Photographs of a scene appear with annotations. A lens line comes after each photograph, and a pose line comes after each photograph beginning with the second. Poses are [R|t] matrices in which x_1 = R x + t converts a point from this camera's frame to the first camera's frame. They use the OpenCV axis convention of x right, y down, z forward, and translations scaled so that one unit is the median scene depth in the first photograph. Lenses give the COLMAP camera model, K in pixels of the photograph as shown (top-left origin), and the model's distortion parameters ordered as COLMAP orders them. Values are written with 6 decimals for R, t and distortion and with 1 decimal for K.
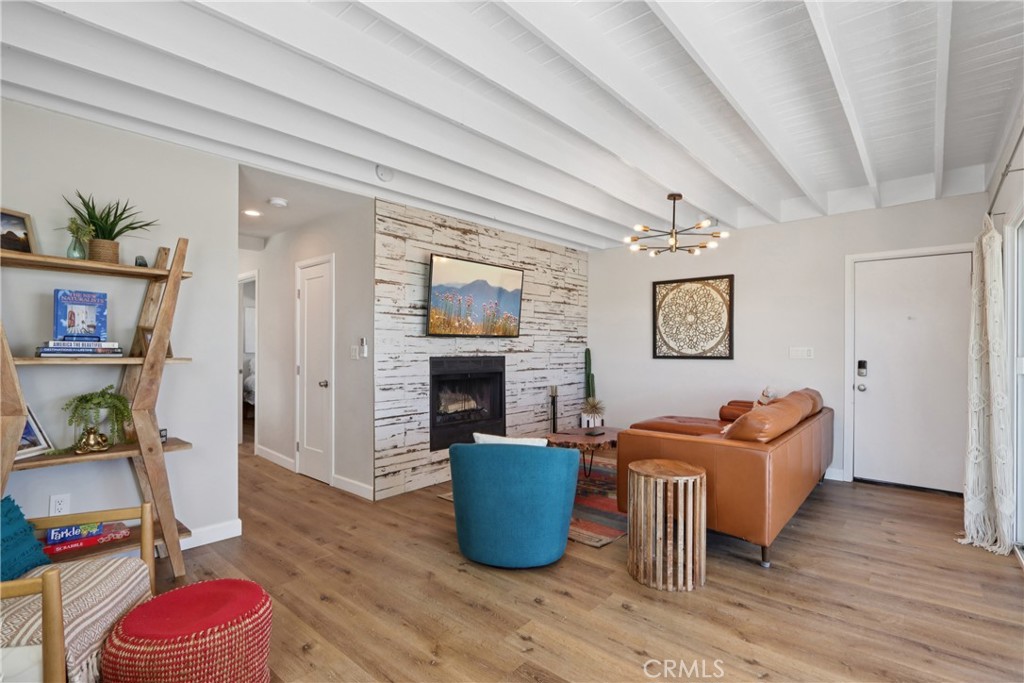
lens RADIAL K [[478.0, 0, 516.0], [0, 478.0, 347.0], [0, 0, 1]] dist [-0.015458, 0.000314]
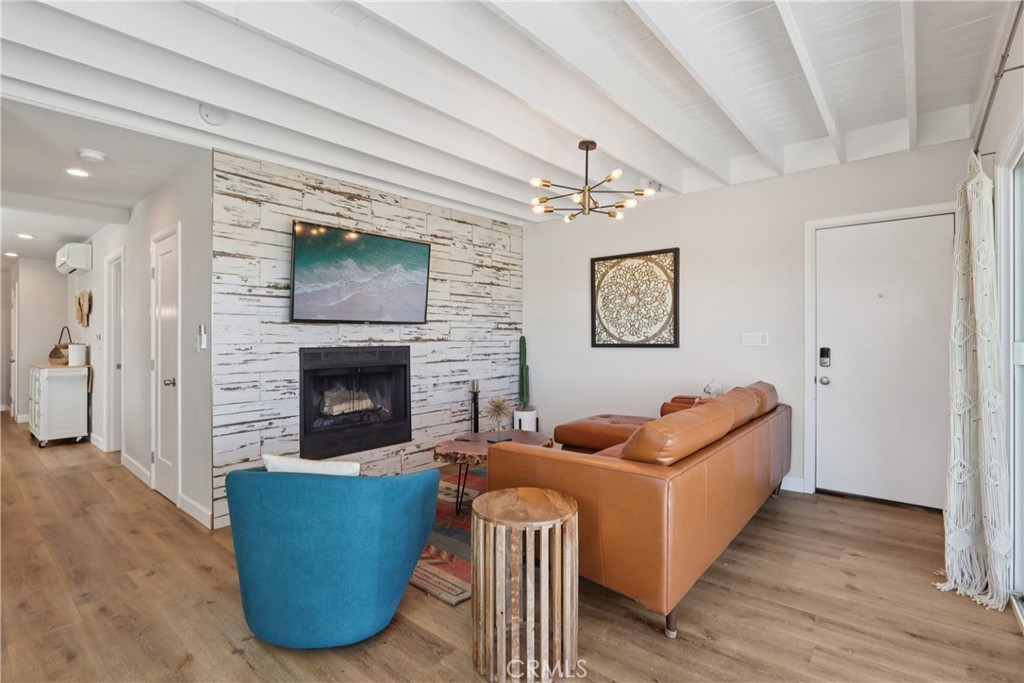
lens RADIAL K [[478.6, 0, 515.8], [0, 478.6, 337.8], [0, 0, 1]] dist [-0.016089, 0.000707]
pose [[0.999805, -0.008460, 0.017817, 0.179339], [0.008397, 0.999958, 0.003603, 0.003800], [-0.017847, -0.003453, 0.999835, 0.182253]]
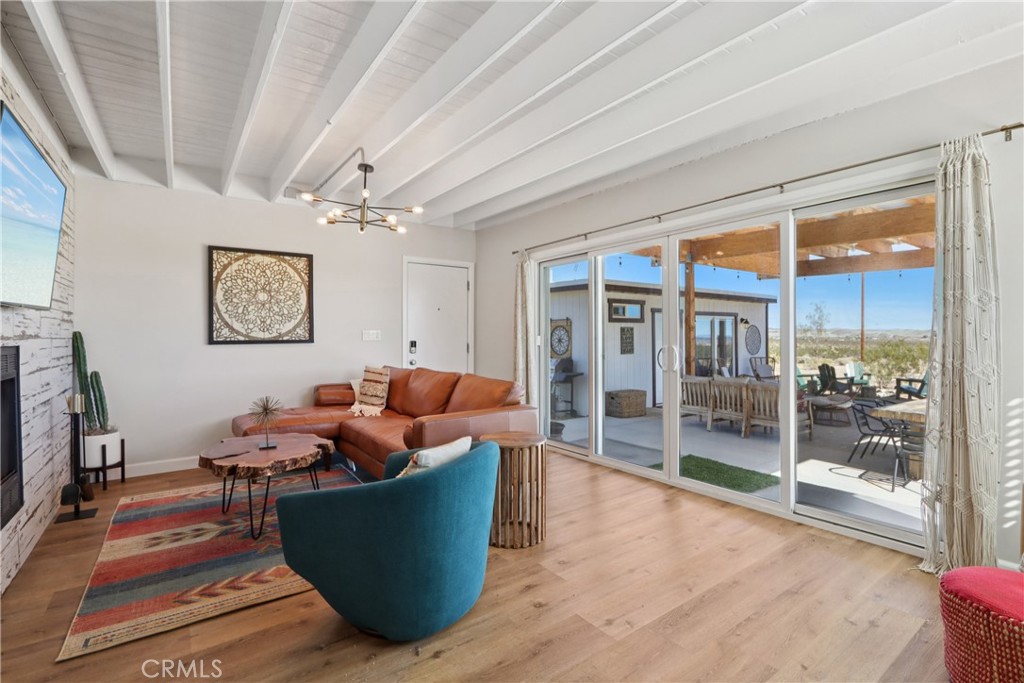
lens RADIAL K [[472.0, 0, 514.0], [0, 472.0, 341.0], [0, 0, 1]] dist [-0.014796, 0.000705]
pose [[0.229763, -0.018657, 0.973068, -0.454909], [0.000118, 0.999817, 0.019142, 0.005179], [-0.973247, -0.004283, 0.229723, 0.459962]]
